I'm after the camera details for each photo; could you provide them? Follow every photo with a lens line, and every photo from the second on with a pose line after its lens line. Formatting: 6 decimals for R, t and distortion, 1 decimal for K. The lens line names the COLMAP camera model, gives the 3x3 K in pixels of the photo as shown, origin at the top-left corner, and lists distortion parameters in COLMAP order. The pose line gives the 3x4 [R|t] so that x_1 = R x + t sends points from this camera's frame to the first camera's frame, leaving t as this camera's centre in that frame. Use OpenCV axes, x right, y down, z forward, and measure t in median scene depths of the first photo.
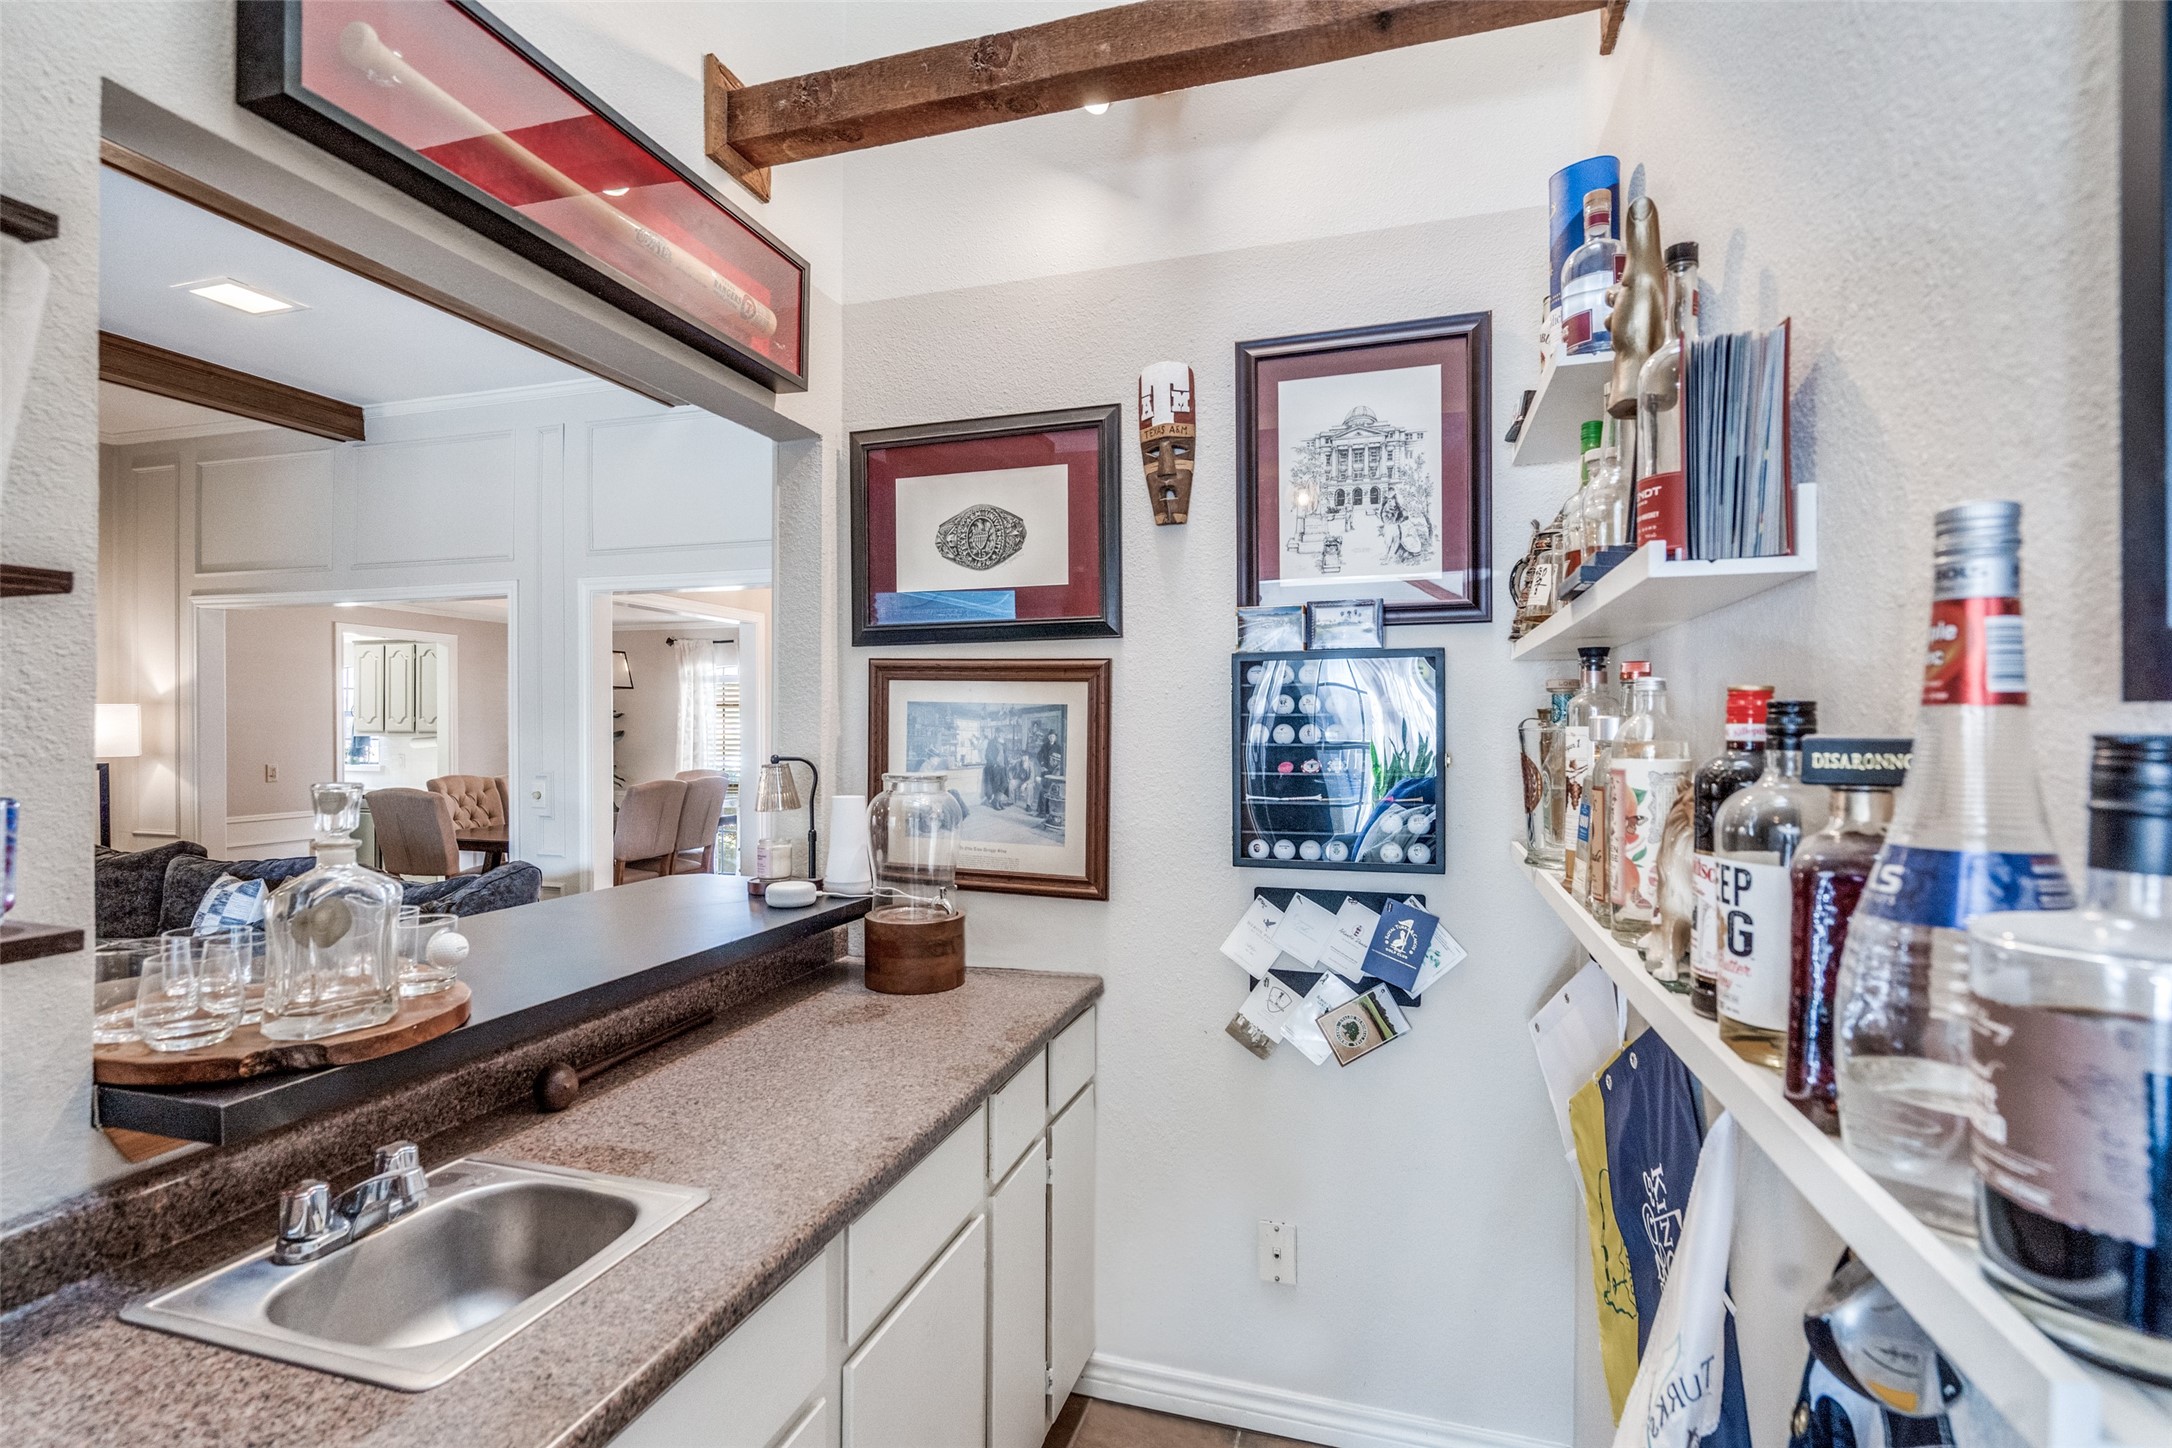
lens RADIAL K [[1017.6, 0, 1063.7], [0, 1017.6, 730.0], [0, 0, 1]] dist [0.002781, 0.000808]
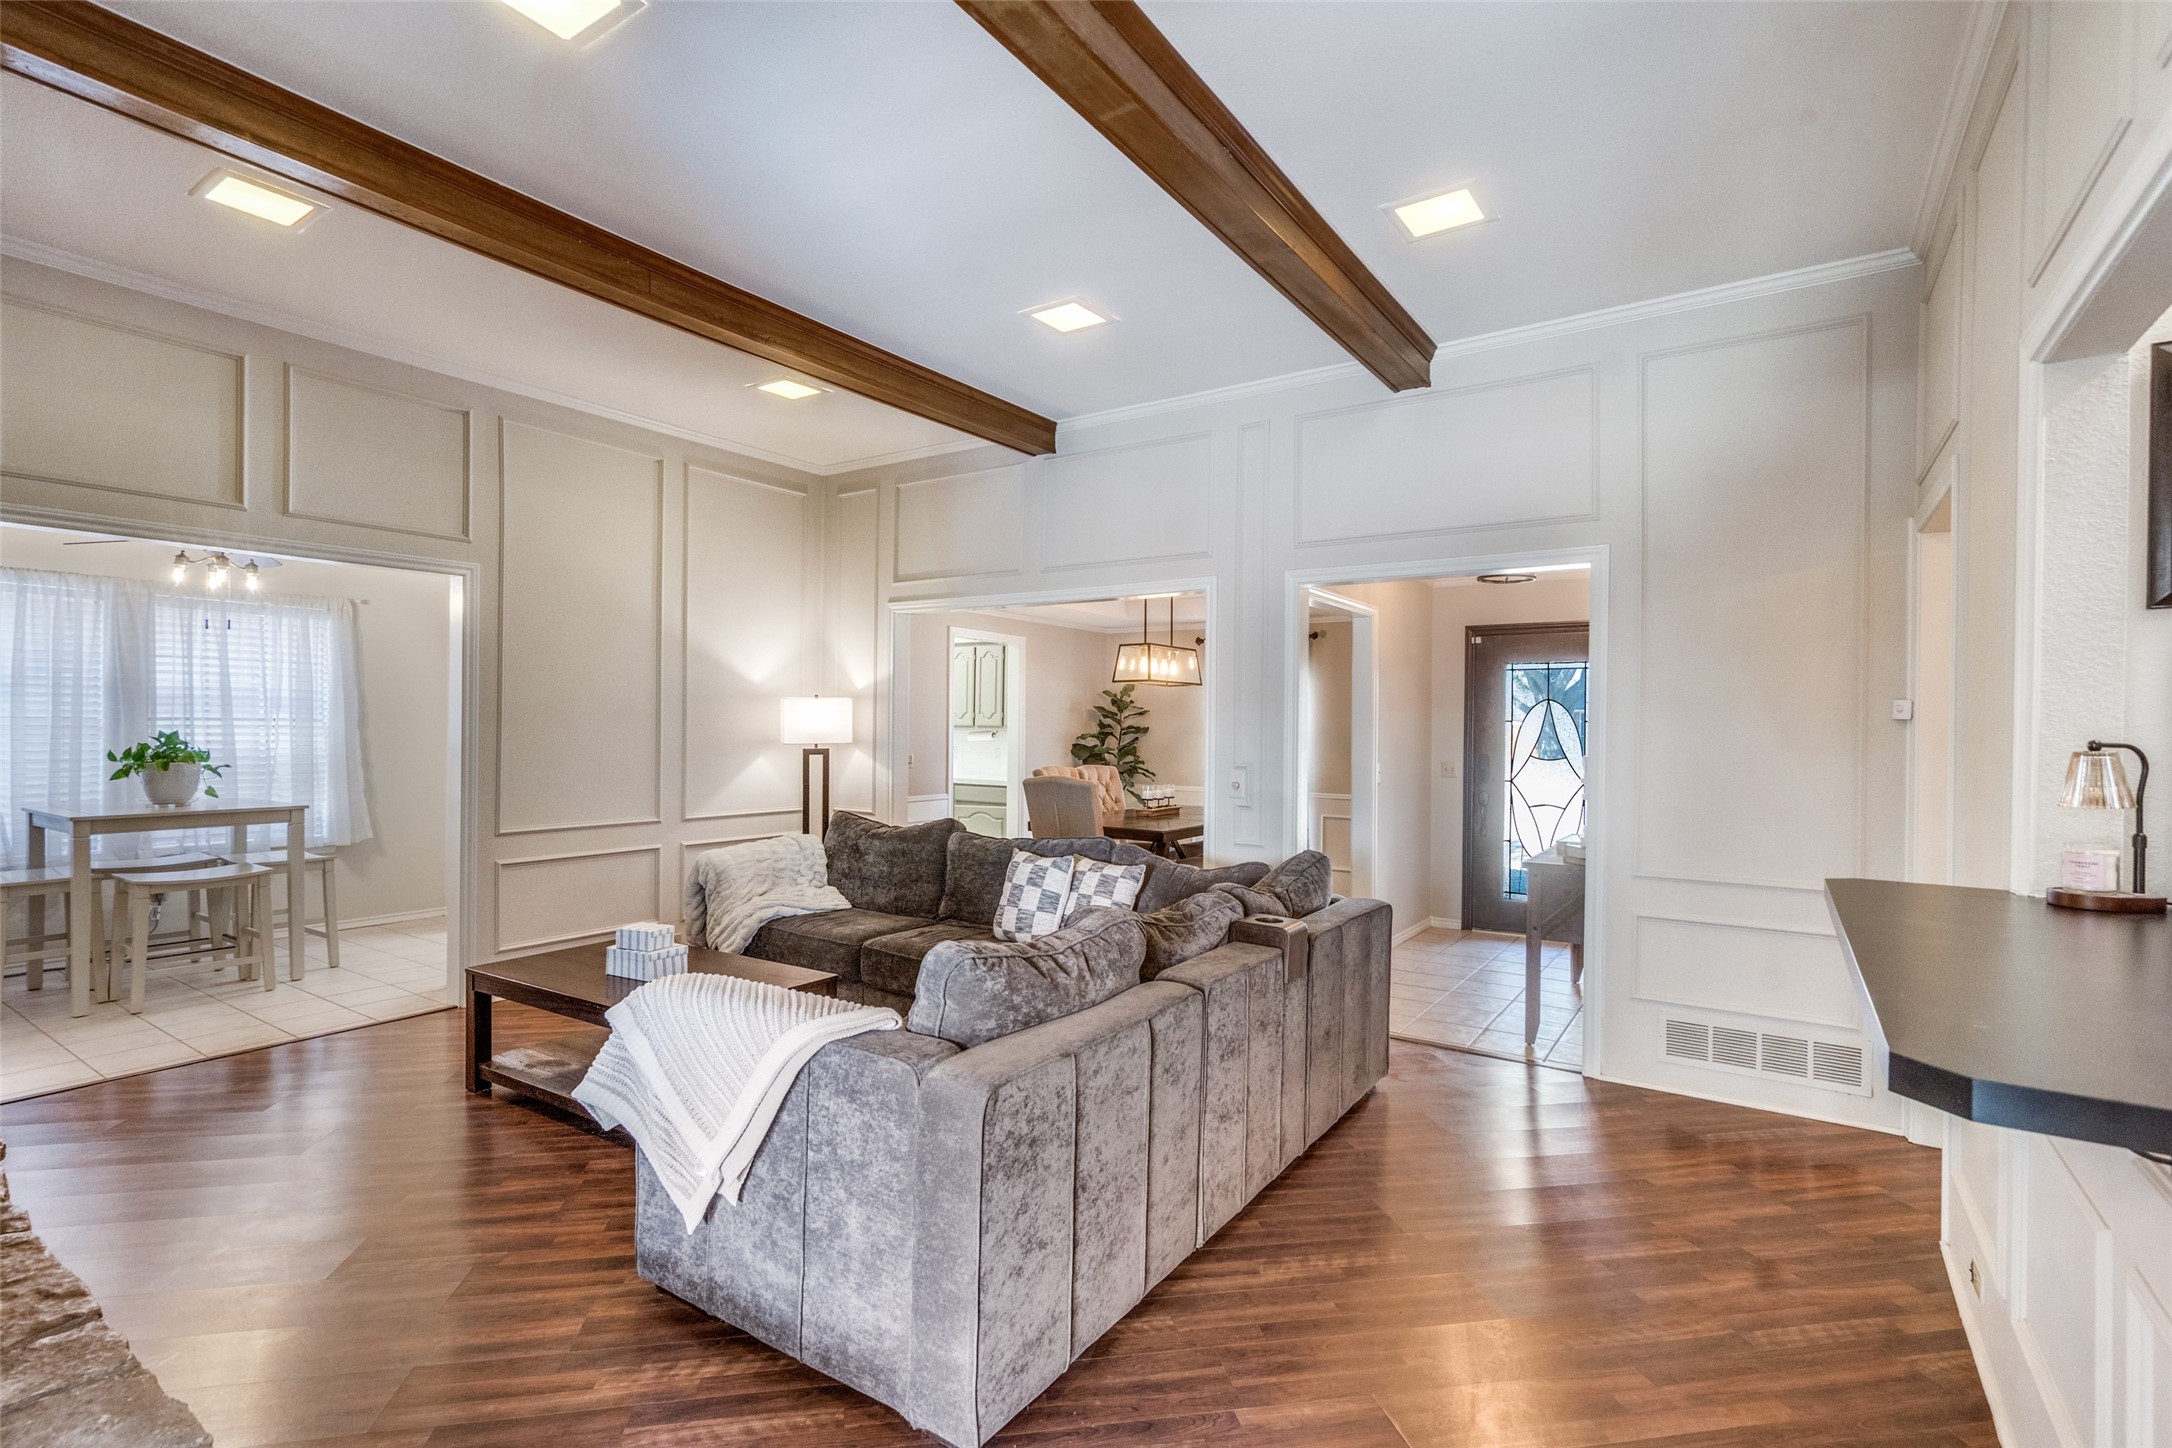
lens RADIAL K [[1017.6, 0, 1063.7], [0, 1017.6, 730.0], [0, 0, 1]] dist [0.002781, 0.000808]
pose [[0.954251, 0.010801, -0.298813, -0.374902], [-0.012097, 0.999924, -0.002489, 0.012411], [0.298763, 0.005990, 0.954308, -0.021791]]
